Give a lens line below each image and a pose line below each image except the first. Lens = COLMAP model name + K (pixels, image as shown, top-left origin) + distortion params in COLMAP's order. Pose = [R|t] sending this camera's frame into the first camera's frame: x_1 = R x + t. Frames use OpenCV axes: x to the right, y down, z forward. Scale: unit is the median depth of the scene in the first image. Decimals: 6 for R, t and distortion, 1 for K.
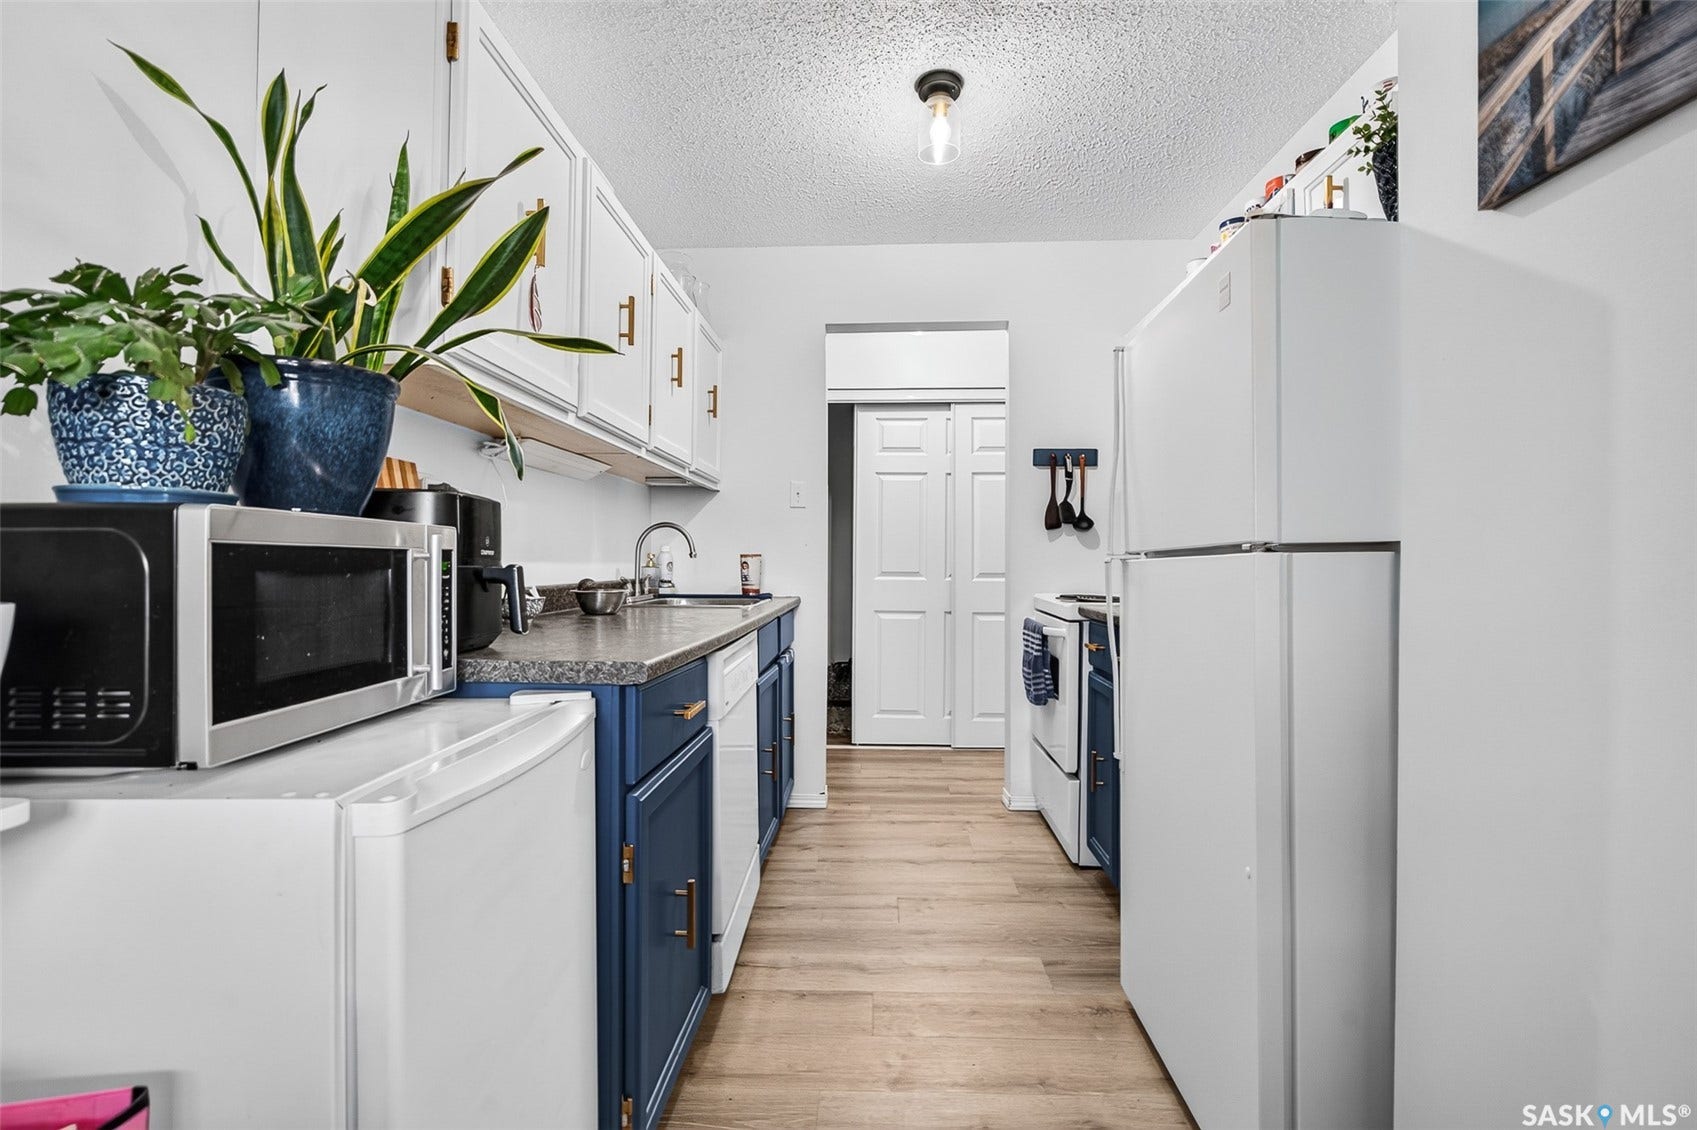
lens RADIAL K [[753.4, 0, 848.5], [0, 753.4, 565.0], [0, 0, 1]] dist [-0.015640, 0.008944]
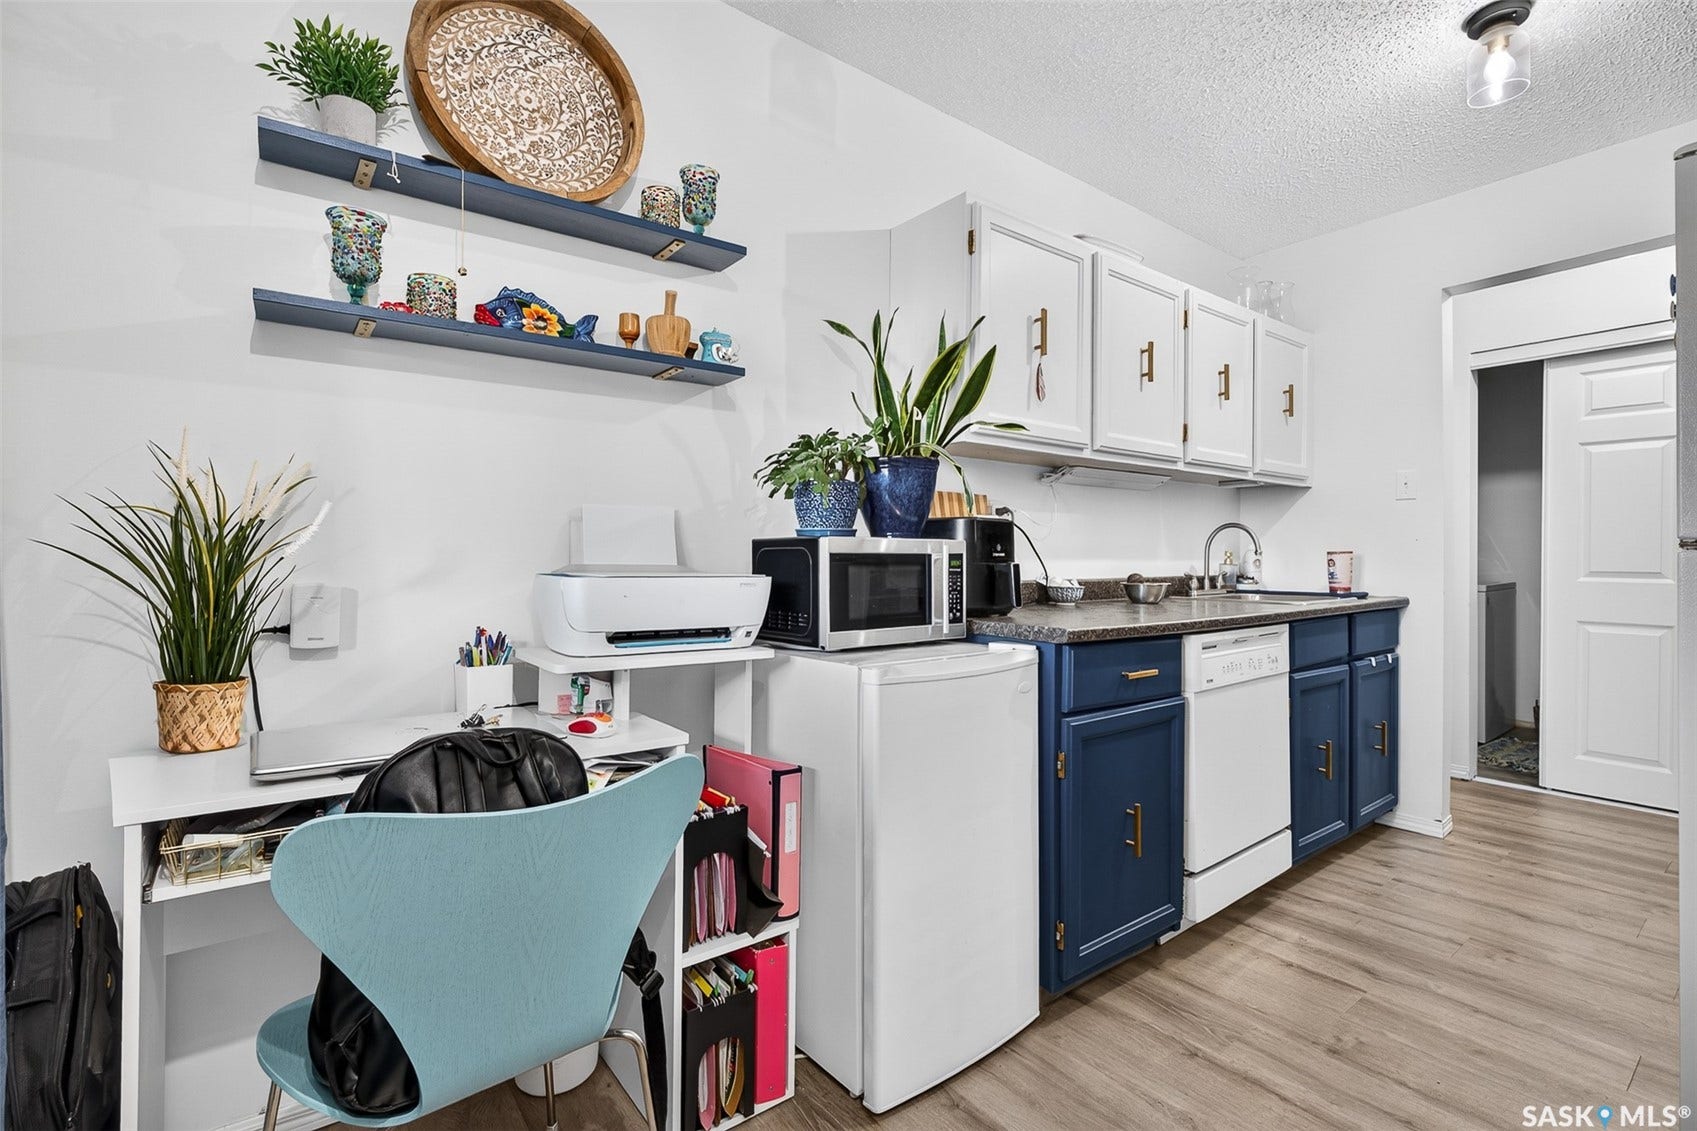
lens RADIAL K [[705.8, 0, 857.2], [0, 705.8, 562.7], [0, 0, 1]] dist [0.001695, 0.000794]
pose [[0.663935, 0.000449, -0.747791, 0.160624], [0.000196, 1.000000, 0.000774, -0.000351], [0.747791, -0.000660, 0.663934, -0.073454]]
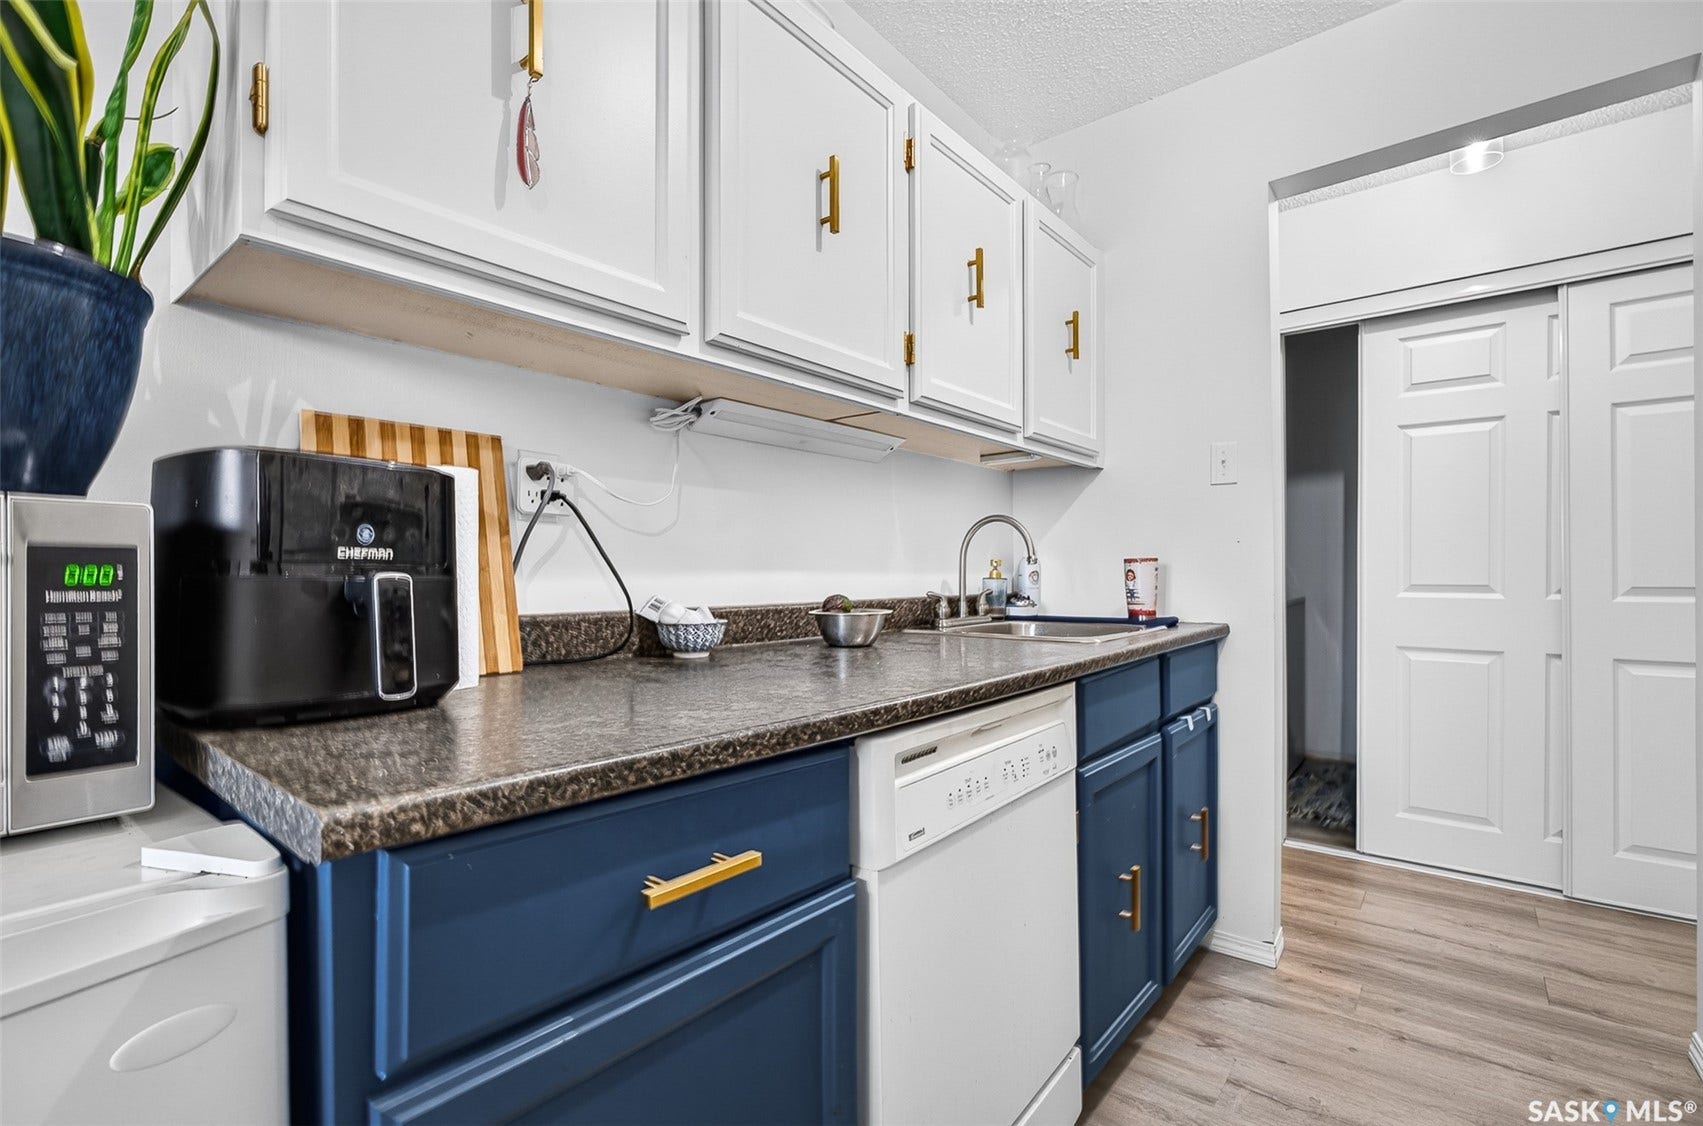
lens RADIAL K [[829.4, 0, 779.6], [0, 829.4, 580.3], [0, 0, 1]] dist [-0.005420, 0.000355]
pose [[0.802193, -0.005237, -0.597041, 0.060677], [0.007258, 0.999973, 0.000981, 0.002499], [0.597020, -0.005120, 0.802210, 0.258668]]
